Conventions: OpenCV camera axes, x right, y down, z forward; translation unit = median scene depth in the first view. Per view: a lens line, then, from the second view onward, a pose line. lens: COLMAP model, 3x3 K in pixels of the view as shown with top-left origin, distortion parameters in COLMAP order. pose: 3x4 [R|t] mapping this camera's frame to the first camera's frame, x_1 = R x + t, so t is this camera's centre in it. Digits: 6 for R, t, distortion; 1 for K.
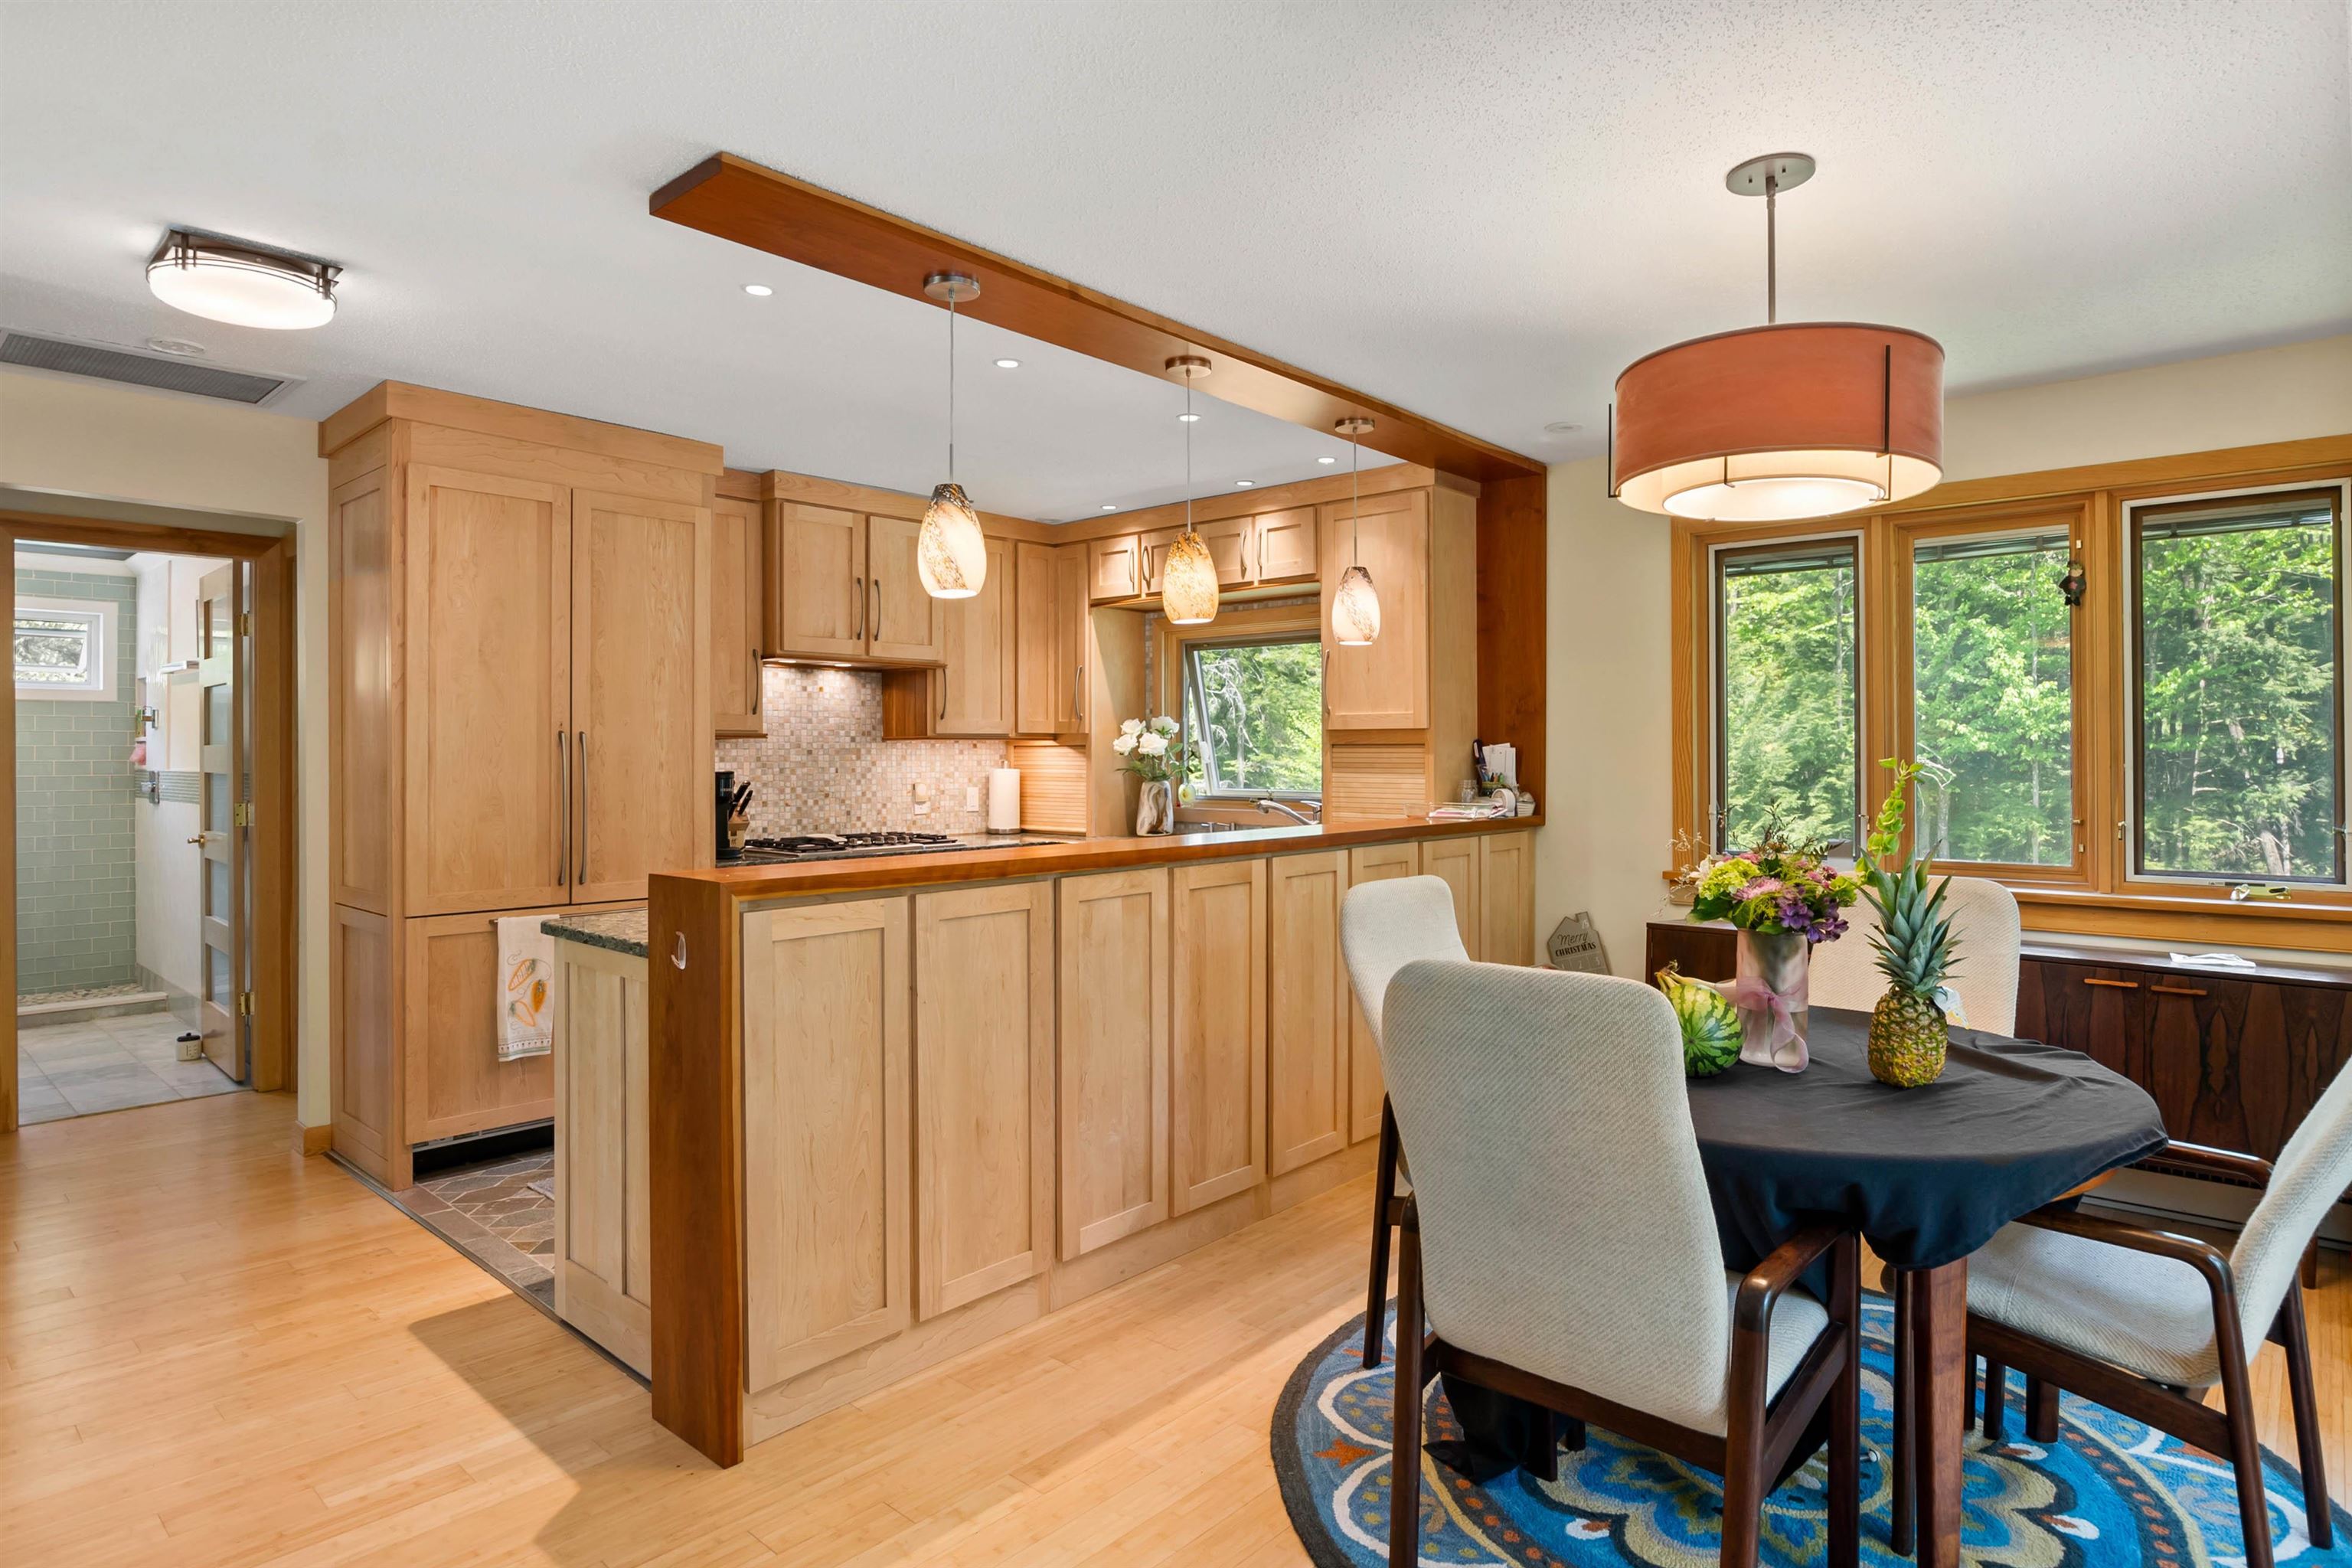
lens RADIAL K [[1282.5, 0, 1190.4], [0, 1282.5, 748.6], [0, 0, 1]] dist [-0.024978, 0.005003]
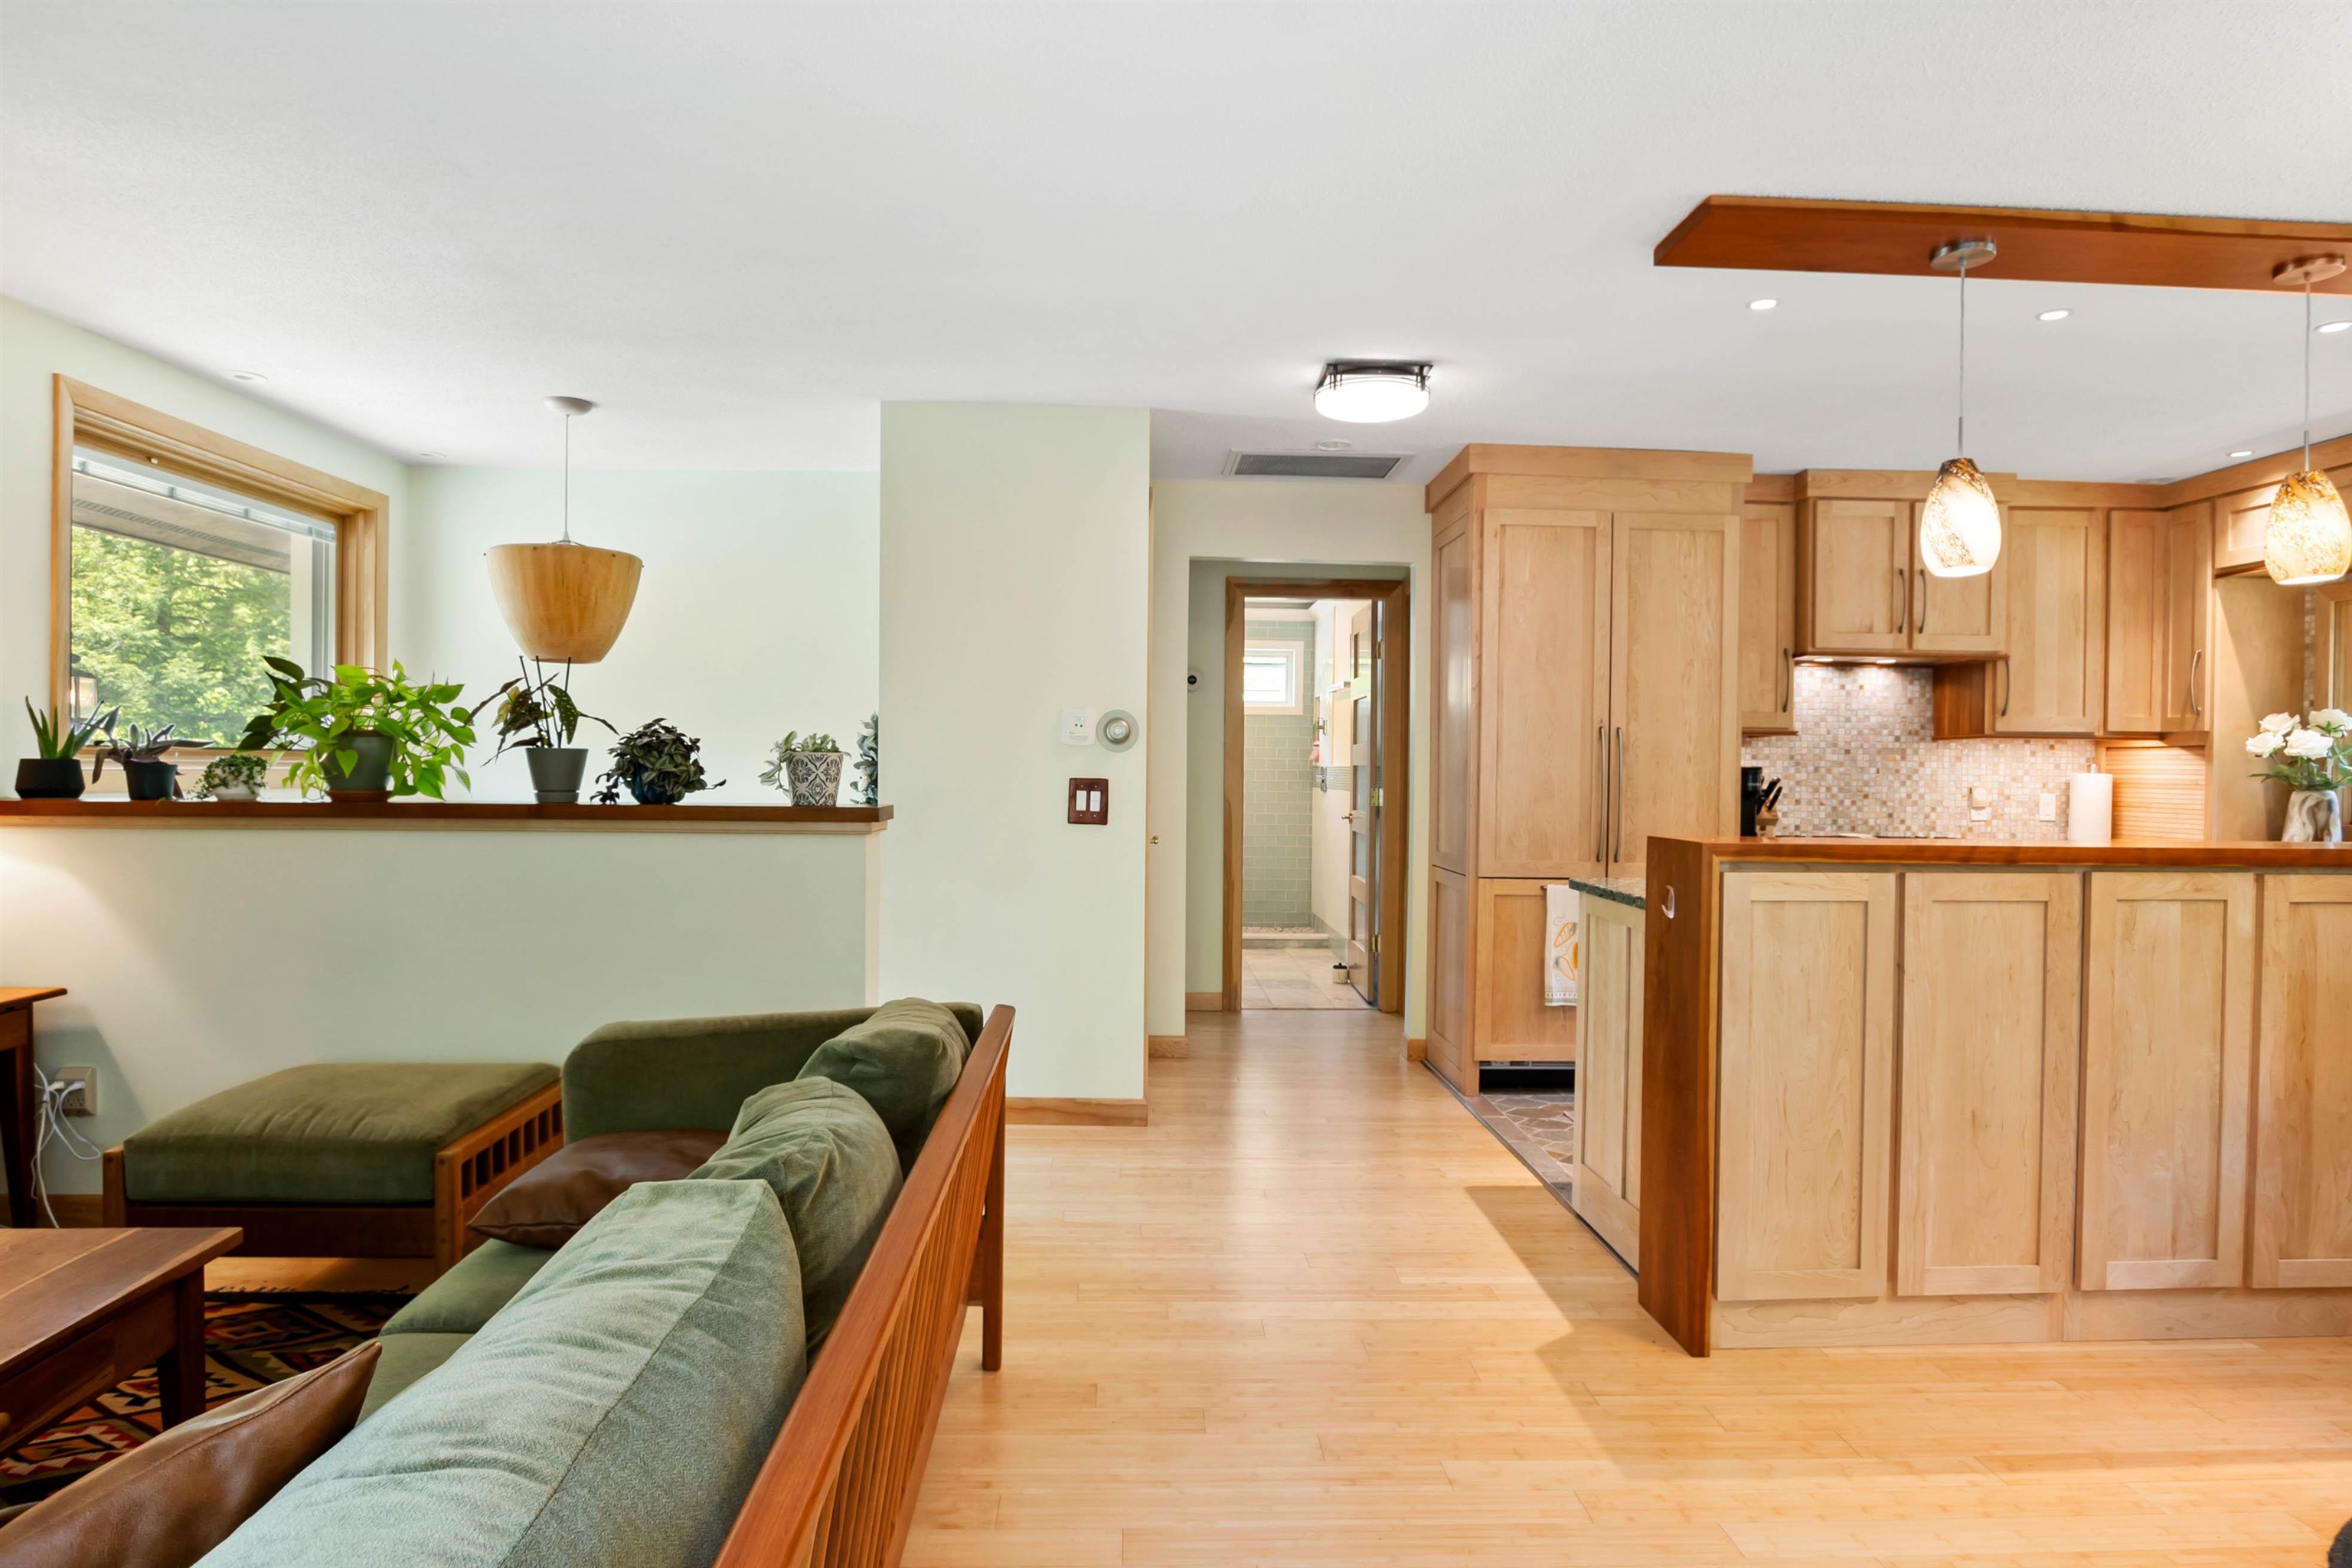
lens RADIAL K [[1282.5, 0, 1175.2], [0, 1282.5, 783.2], [0, 0, 1]] dist [-0.024978, 0.005003]
pose [[0.691371, 0.019164, -0.722246, 0.074096], [-0.009614, 0.999804, 0.017325, 0.021287], [0.722436, -0.005034, 0.691420, -0.071896]]
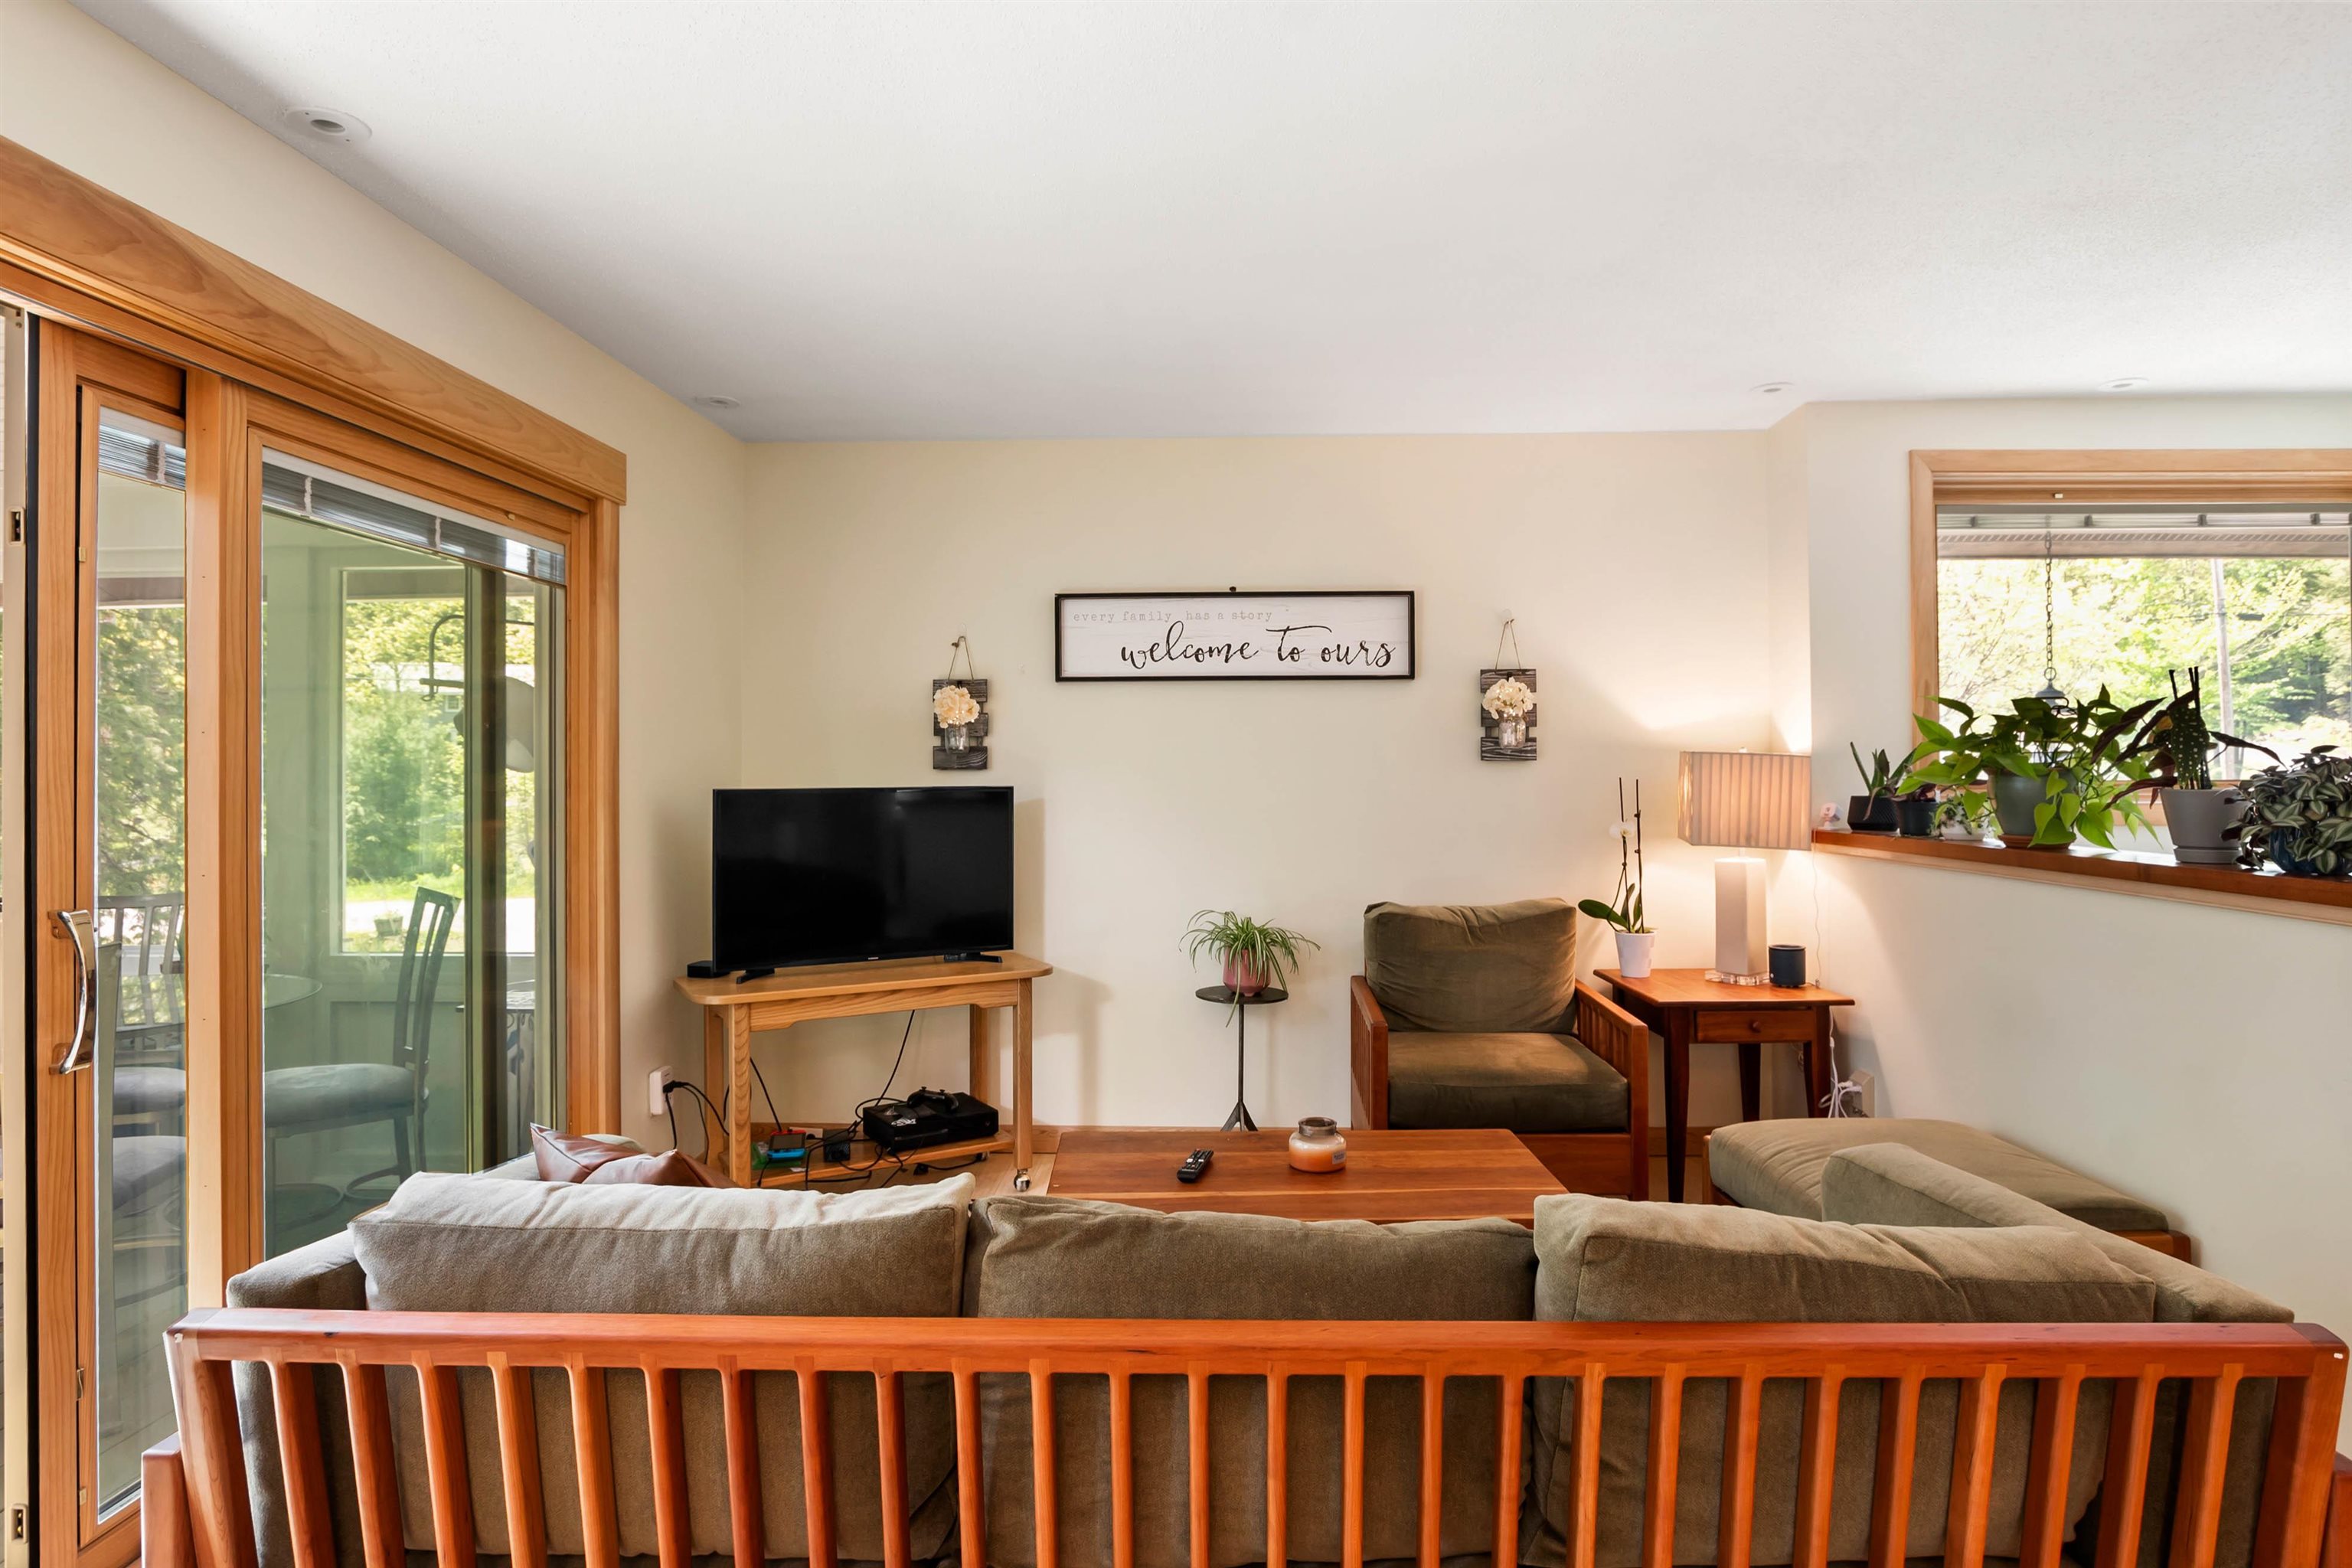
lens RADIAL K [[1282.5, 0, 1191.7], [0, 1282.5, 759.6], [0, 0, 1]] dist [-0.024978, 0.005003]
pose [[-0.767031, 0.000339, -0.641610, -0.034672], [0.007323, 0.999939, -0.008227, 0.004077], [0.641568, -0.011009, -0.766987, 0.361432]]
